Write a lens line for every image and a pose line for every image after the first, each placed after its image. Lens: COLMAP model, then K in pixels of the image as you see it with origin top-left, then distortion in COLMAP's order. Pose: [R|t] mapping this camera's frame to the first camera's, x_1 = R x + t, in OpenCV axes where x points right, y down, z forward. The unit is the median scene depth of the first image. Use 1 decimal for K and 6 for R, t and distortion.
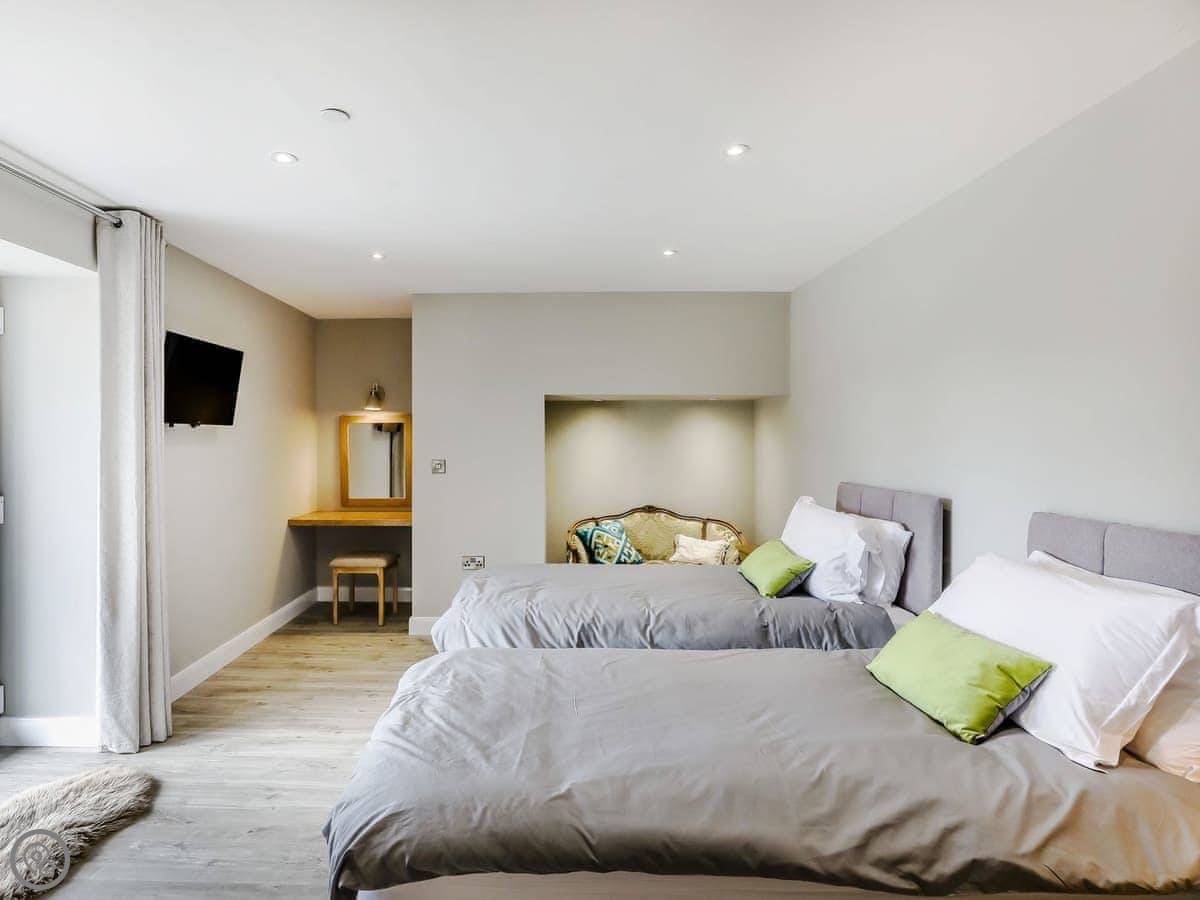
lens RADIAL K [[647.4, 0, 601.1], [0, 647.4, 442.7], [0, 0, 1]] dist [-0.004390, -0.000088]
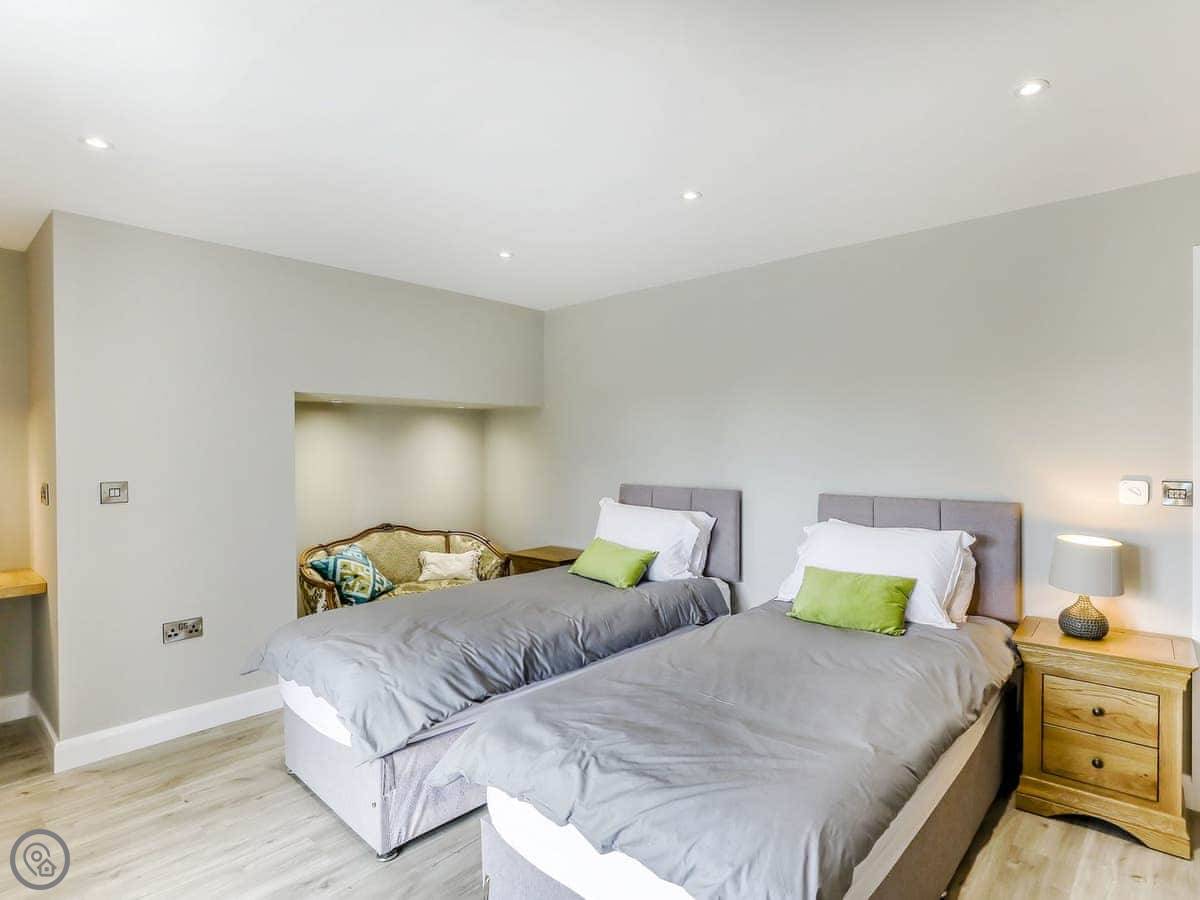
lens RADIAL K [[647.4, 0, 601.3], [0, 647.4, 456.4], [0, 0, 1]] dist [-0.004390, -0.000088]
pose [[0.625371, -0.012353, 0.780230, -0.459427], [0.007059, 0.999923, 0.010173, -0.001690], [-0.780296, -0.000854, 0.625410, 0.232755]]
